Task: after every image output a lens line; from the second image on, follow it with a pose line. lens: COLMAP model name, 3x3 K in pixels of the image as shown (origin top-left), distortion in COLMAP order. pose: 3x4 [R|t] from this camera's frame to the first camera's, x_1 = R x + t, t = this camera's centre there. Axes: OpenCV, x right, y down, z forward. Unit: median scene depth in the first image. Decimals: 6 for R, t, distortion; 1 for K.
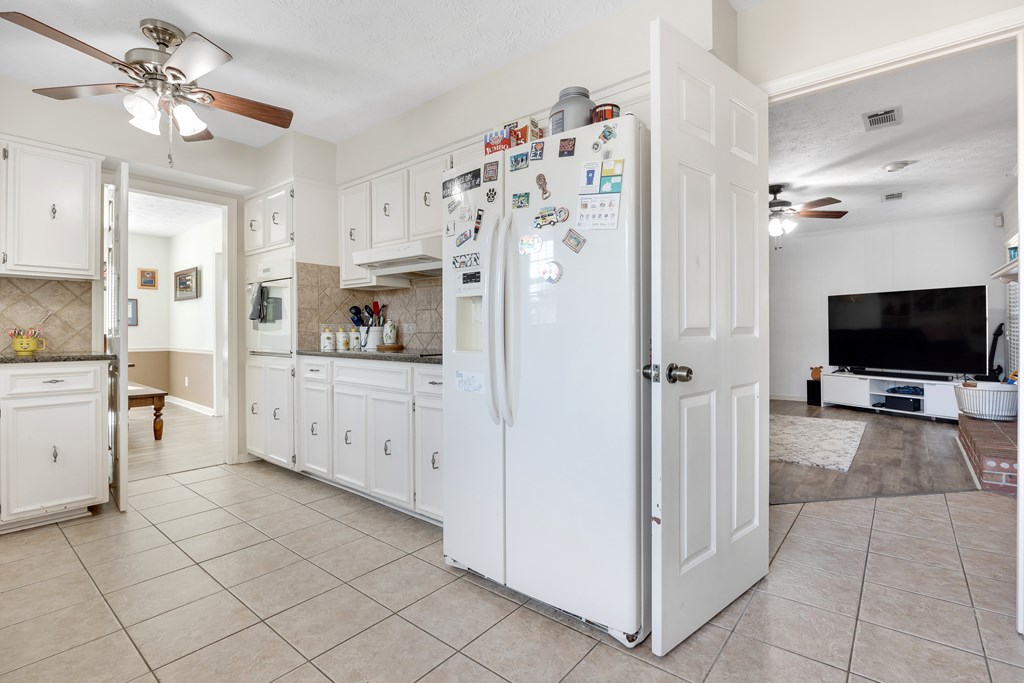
lens RADIAL K [[466.0, 0, 509.4], [0, 466.0, 329.8], [0, 0, 1]] dist [-0.012305, 0.000964]
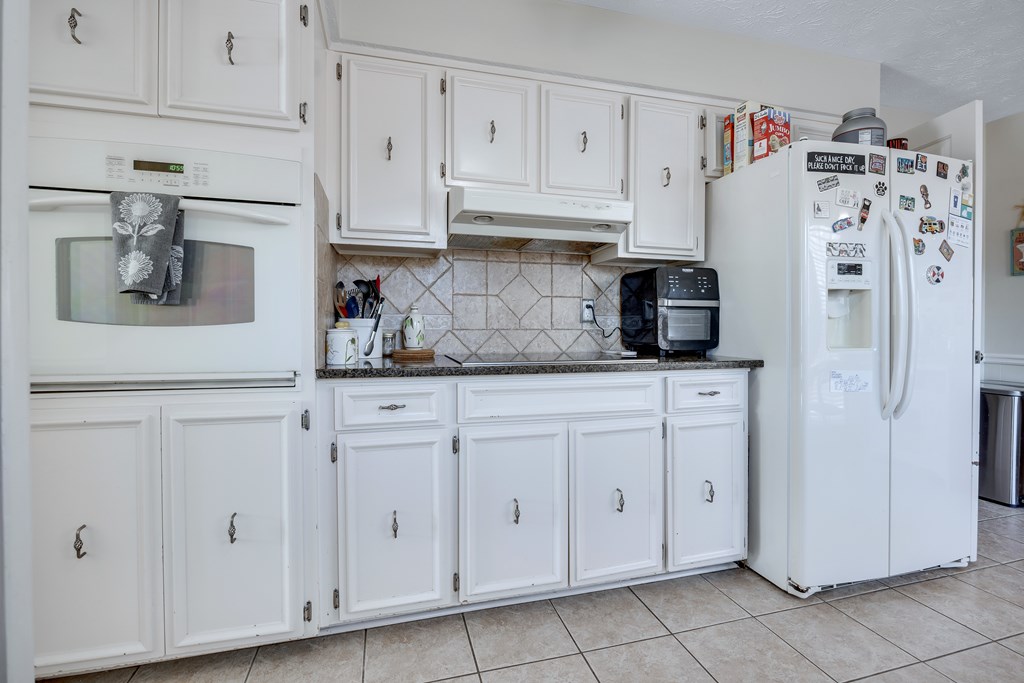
lens RADIAL K [[466.0, 0, 515.9], [0, 466.0, 328.1], [0, 0, 1]] dist [-0.012305, 0.000964]
pose [[0.589077, -0.001197, 0.808076, -1.049780], [-0.002021, 0.999994, 0.002955, 0.003656], [-0.808074, -0.003374, 0.589071, 0.857115]]
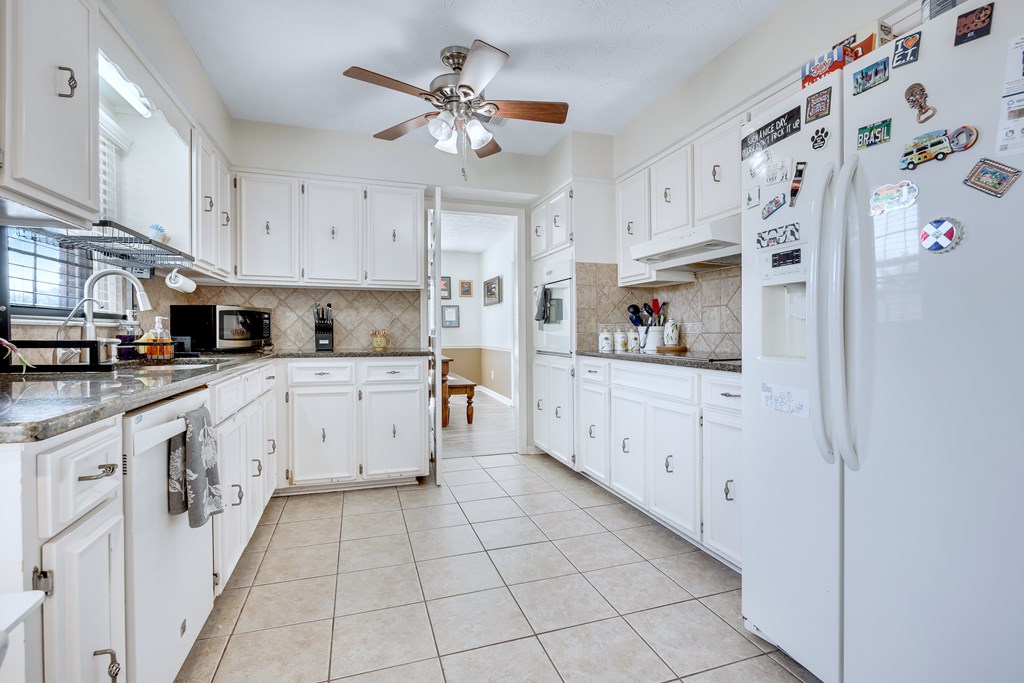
lens RADIAL K [[466.0, 0, 513.3], [0, 466.0, 333.7], [0, 0, 1]] dist [-0.012305, 0.000964]
pose [[0.838905, 0.000765, -0.544278, -0.037861], [0.003701, 0.999968, 0.007109, 0.000625], [0.544266, -0.007978, 0.838875, 0.127642]]
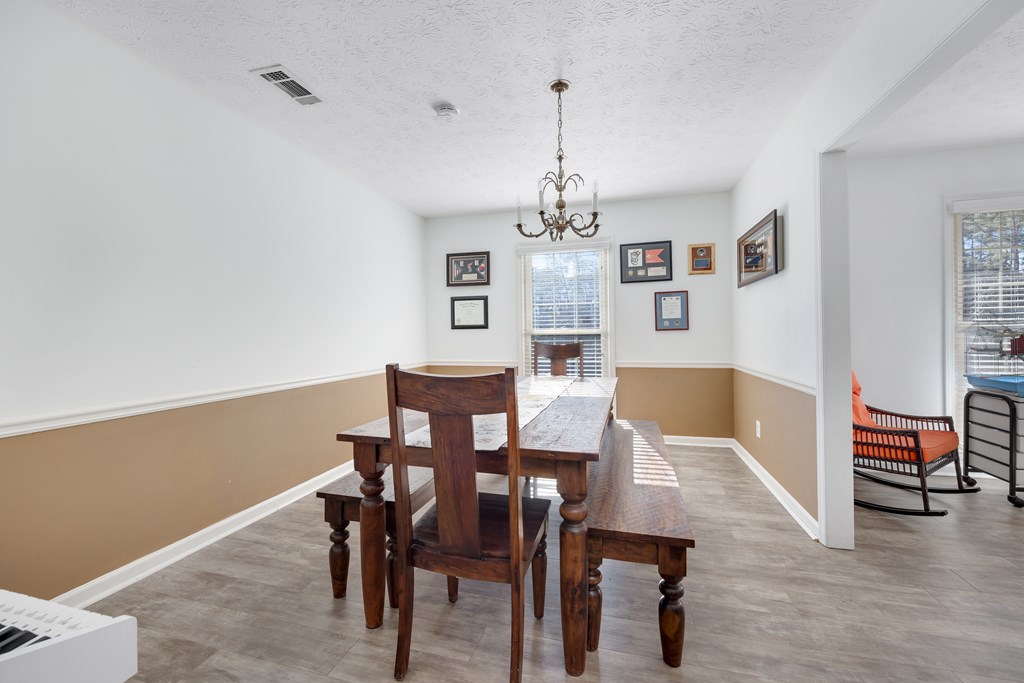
lens RADIAL K [[405.4, 0, 514.8], [0, 405.4, 337.9], [0, 0, 1]] dist [-0.002489, -0.000031]
pose [[0.402081, -0.001333, -0.915603, -1.069935], [0.011904, 0.999922, 0.003772, -0.007031], [0.915527, -0.012416, 0.402065, 1.558770]]
